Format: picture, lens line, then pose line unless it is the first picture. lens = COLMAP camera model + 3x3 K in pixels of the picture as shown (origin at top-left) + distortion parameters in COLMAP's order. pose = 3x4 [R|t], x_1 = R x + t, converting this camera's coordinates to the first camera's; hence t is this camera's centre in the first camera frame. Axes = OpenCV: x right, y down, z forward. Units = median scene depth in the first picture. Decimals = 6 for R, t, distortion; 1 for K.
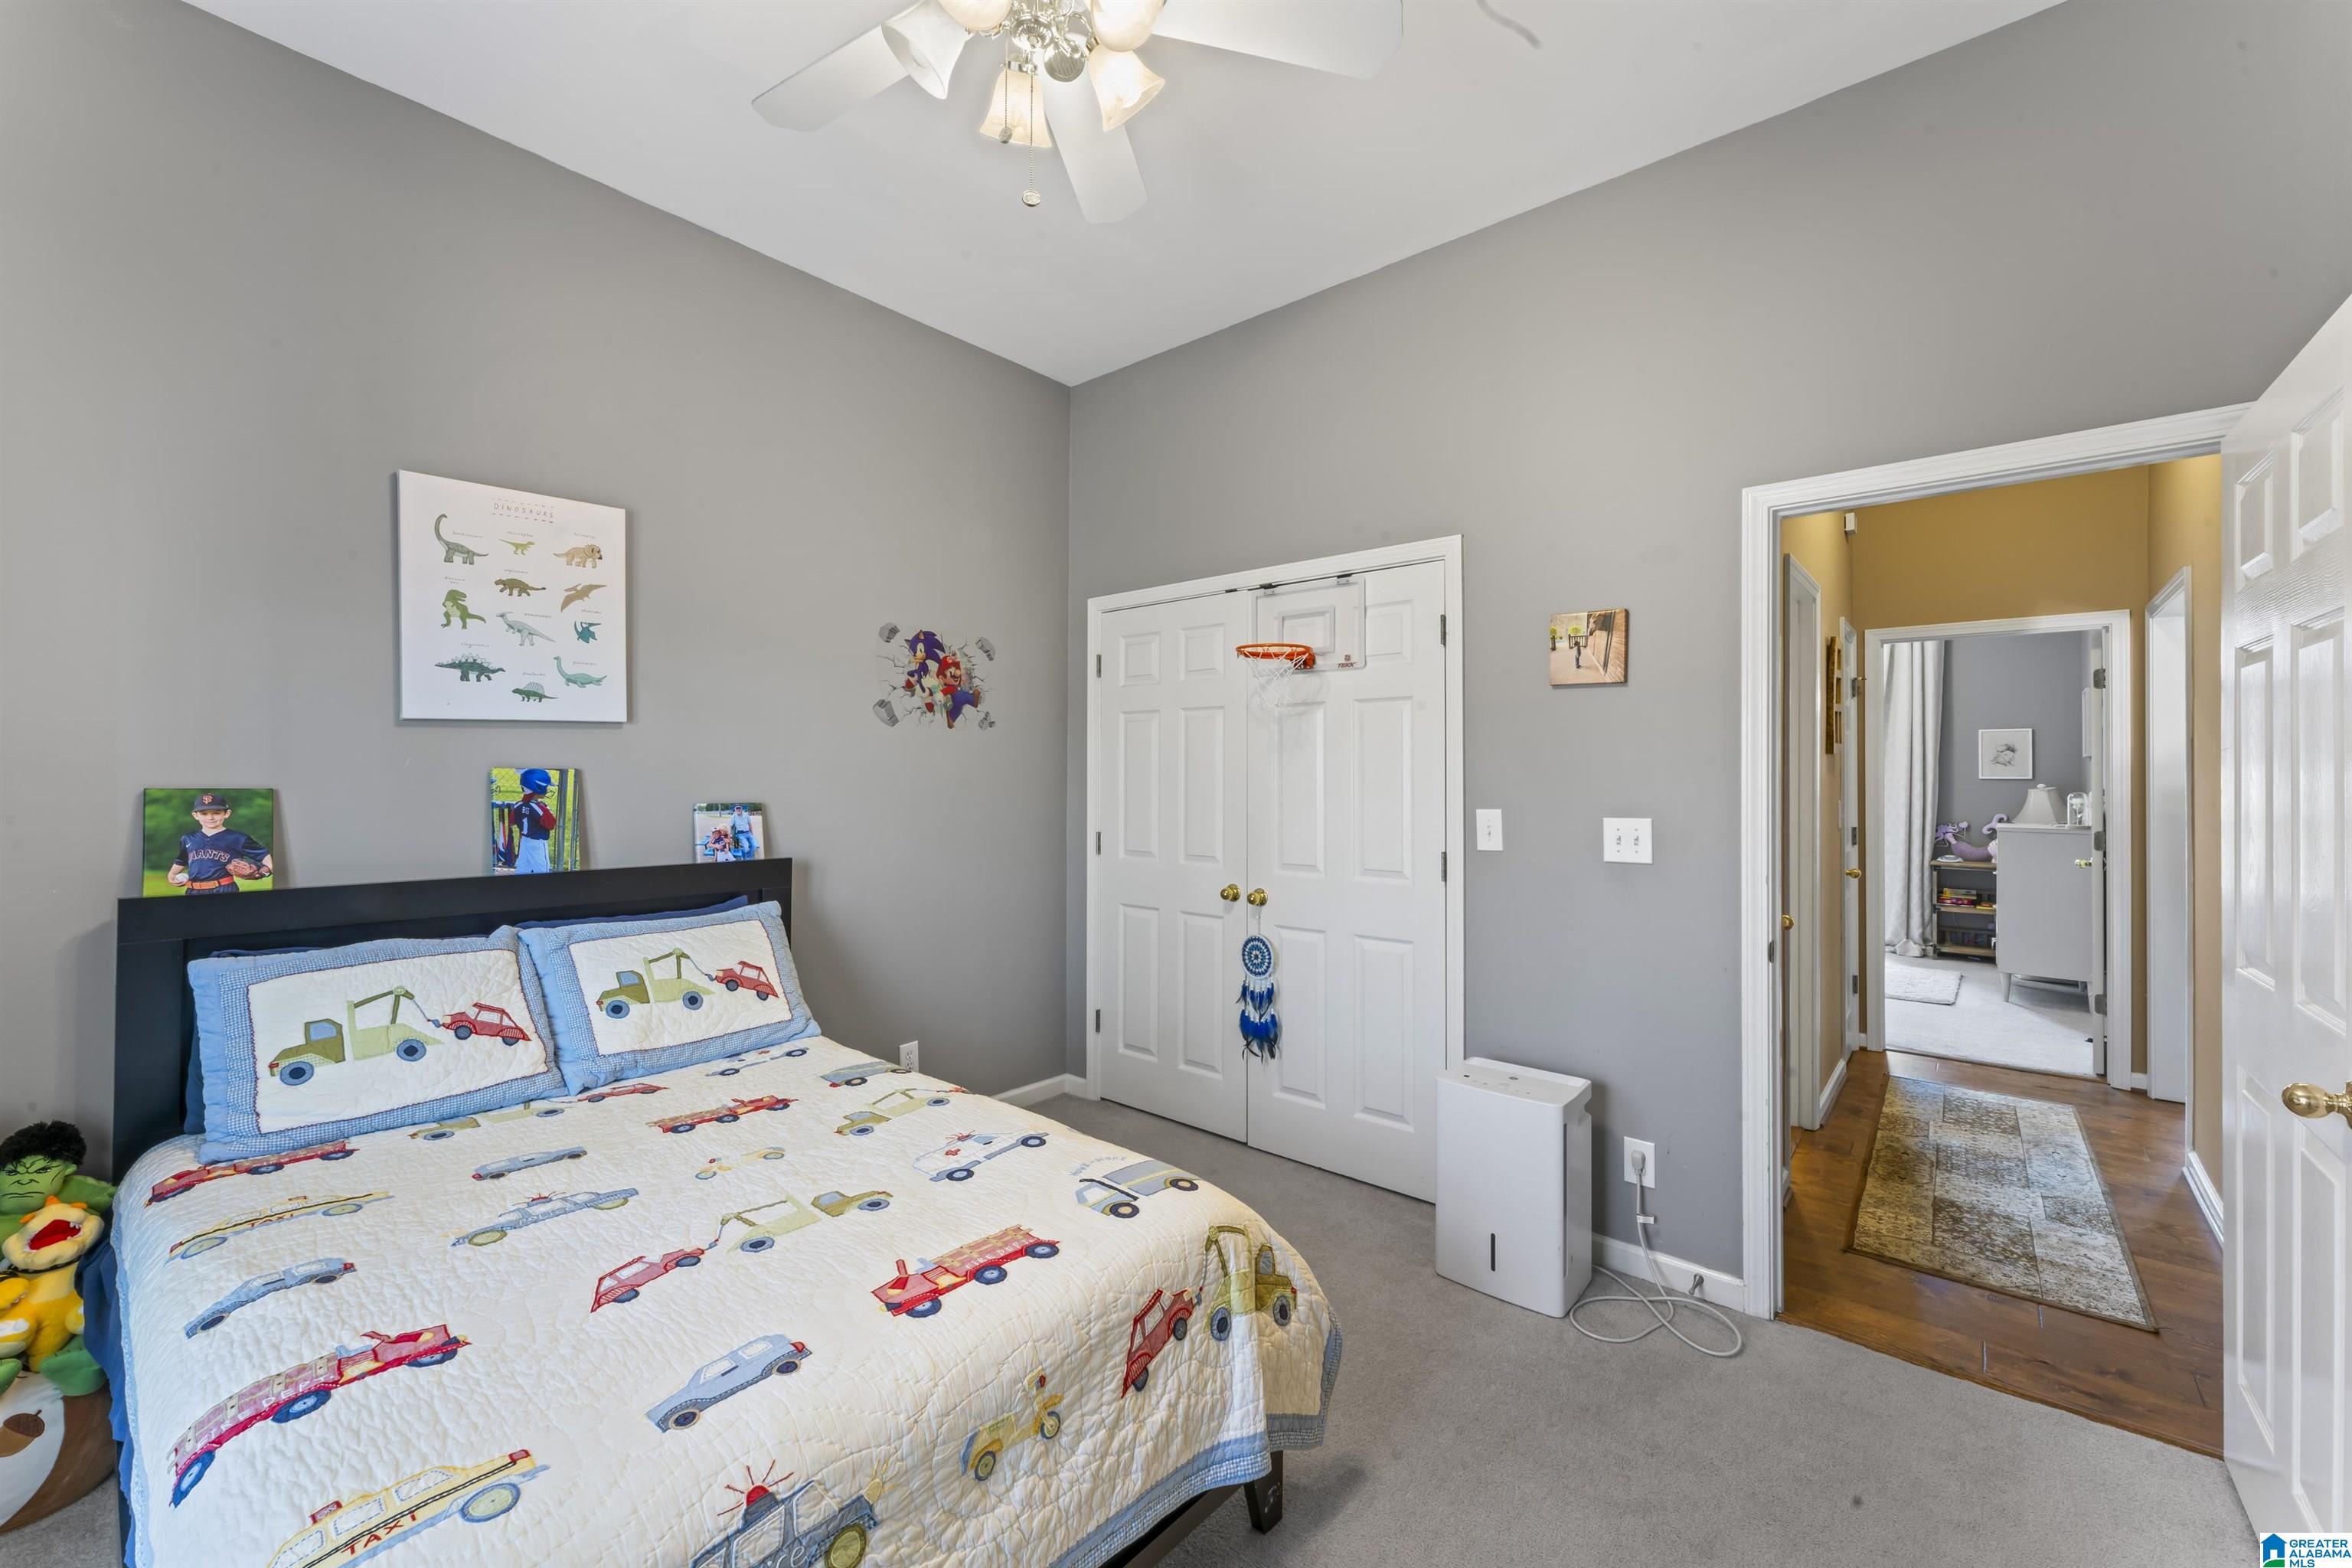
lens RADIAL K [[941.8, 0, 1186.2], [0, 941.8, 776.1], [0, 0, 1]] dist [-0.000673, 0.000447]
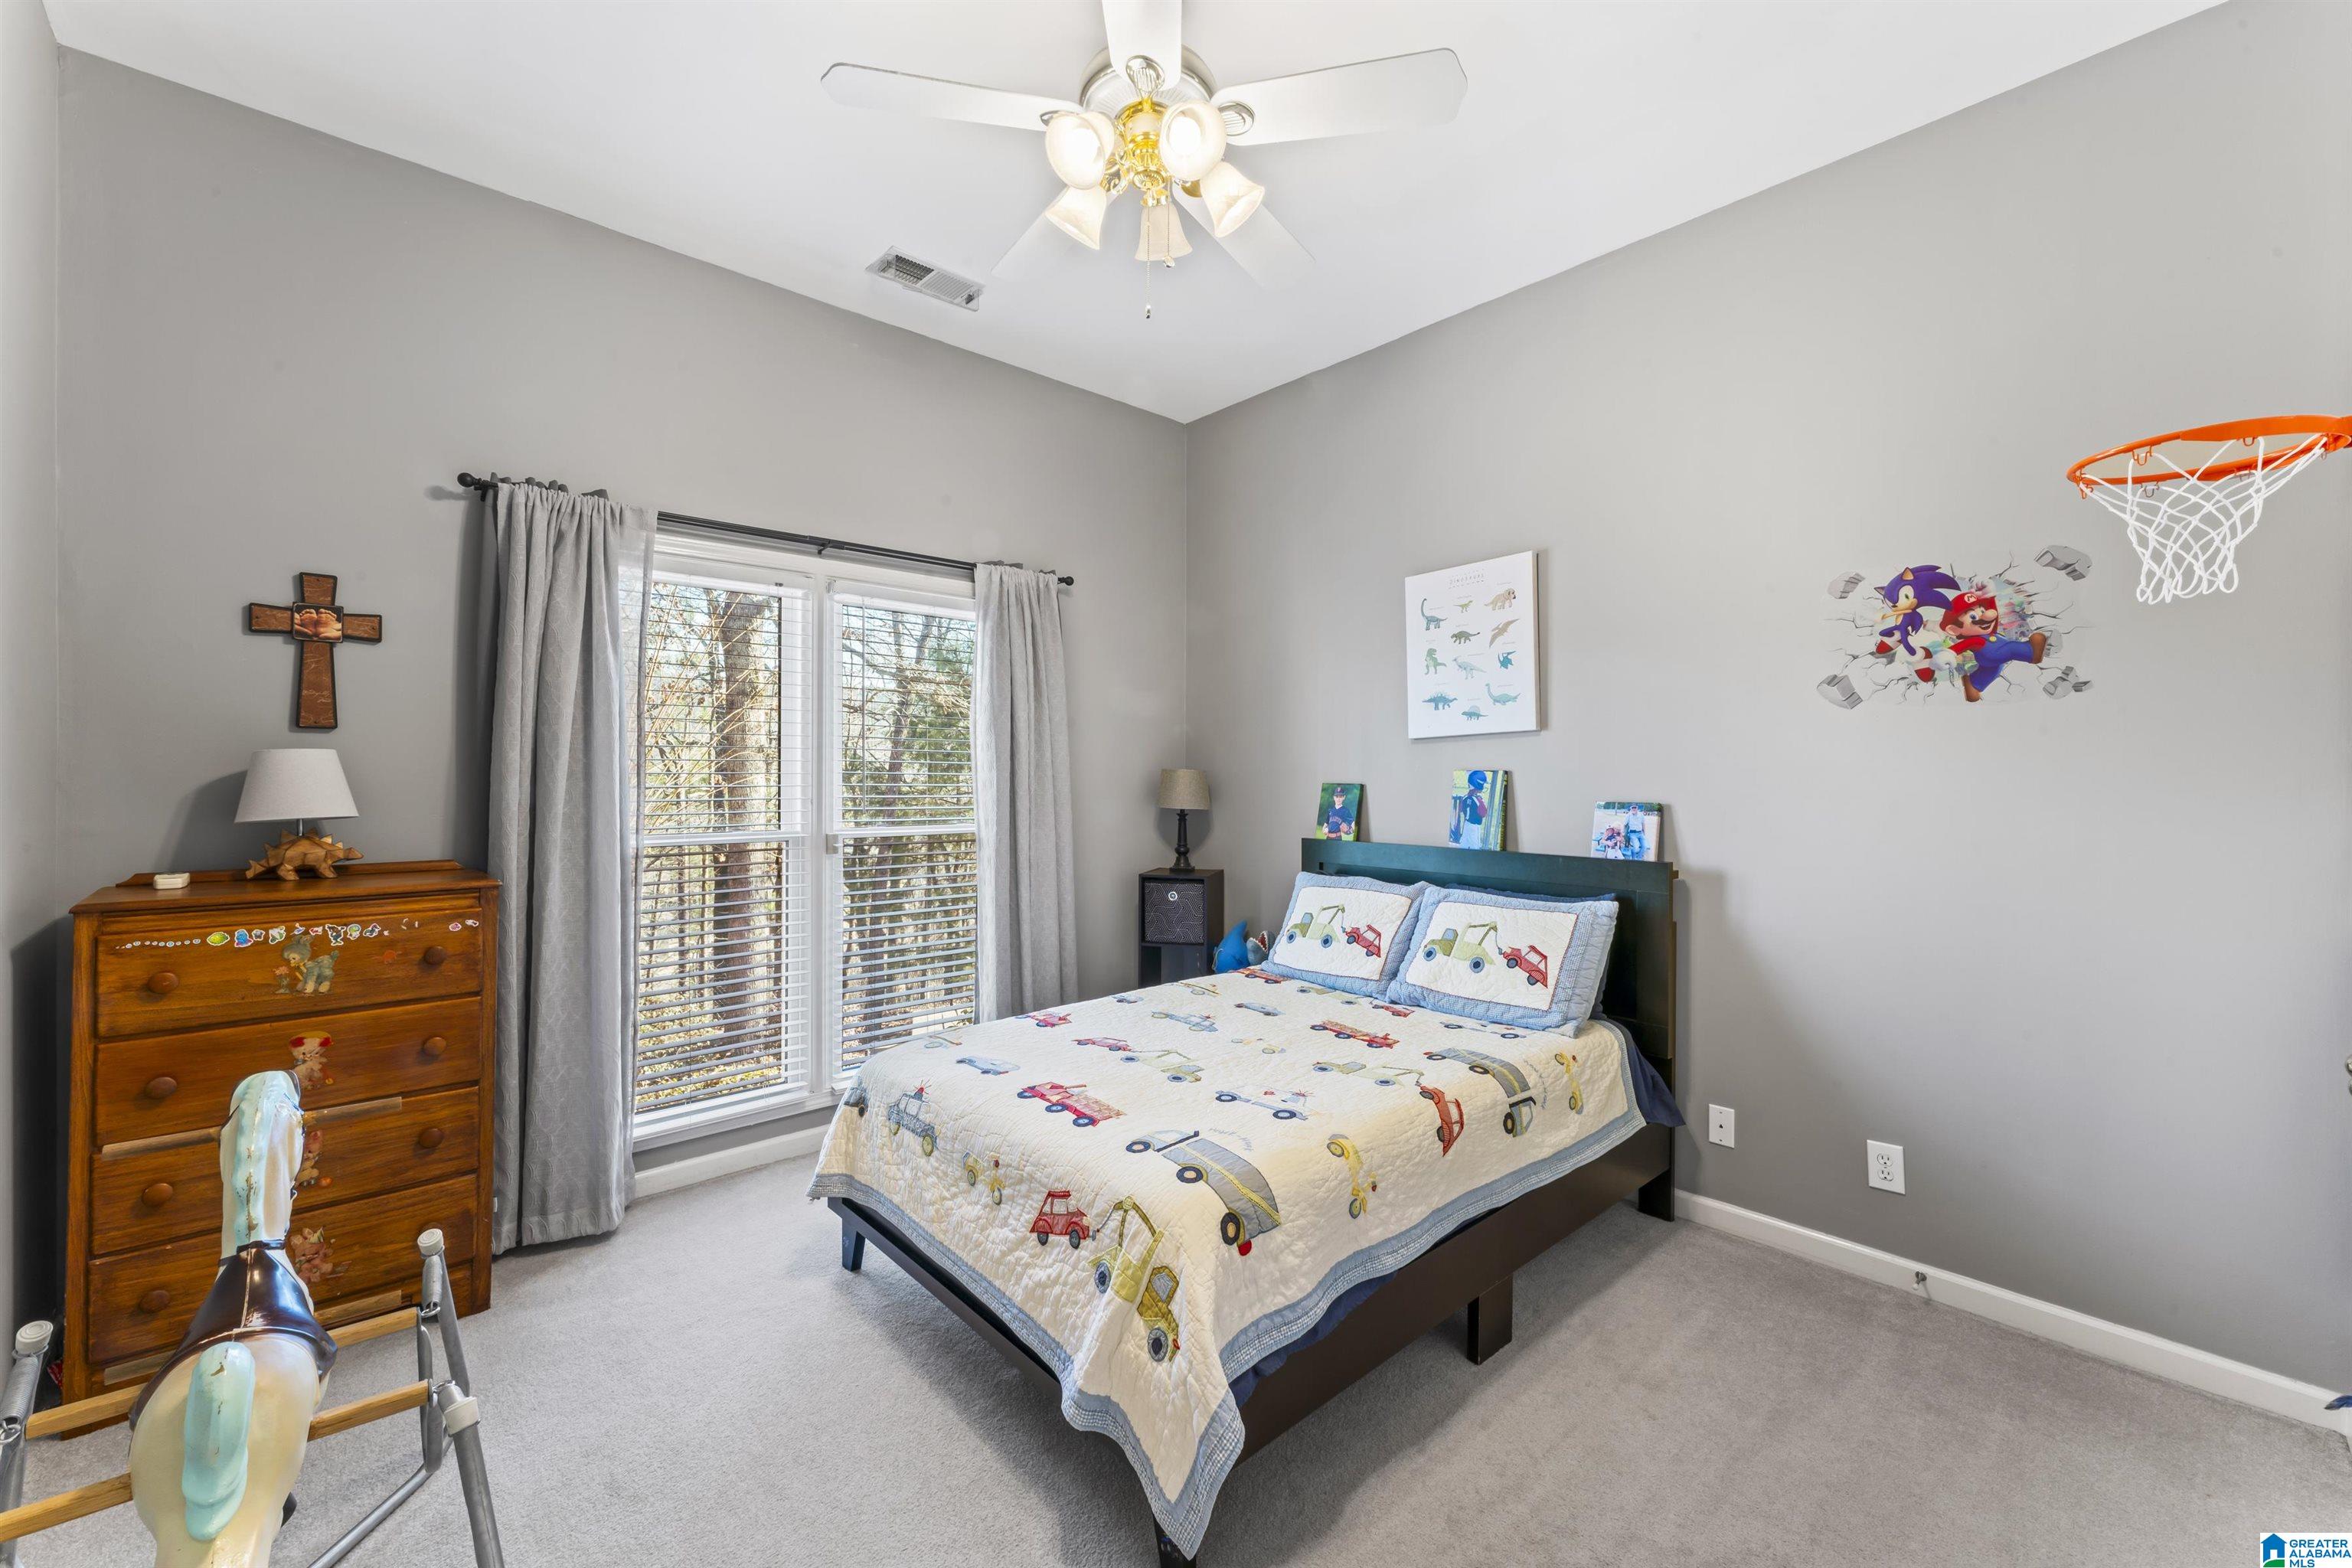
lens RADIAL K [[941.8, 0, 1174.9], [0, 941.8, 784.3], [0, 0, 1]] dist [-0.000673, 0.000447]
pose [[-0.133413, 0.002172, -0.991058, 0.668193], [-0.001518, 0.999996, 0.002396, 0.008933], [0.991059, 0.001824, -0.133409, 0.747994]]
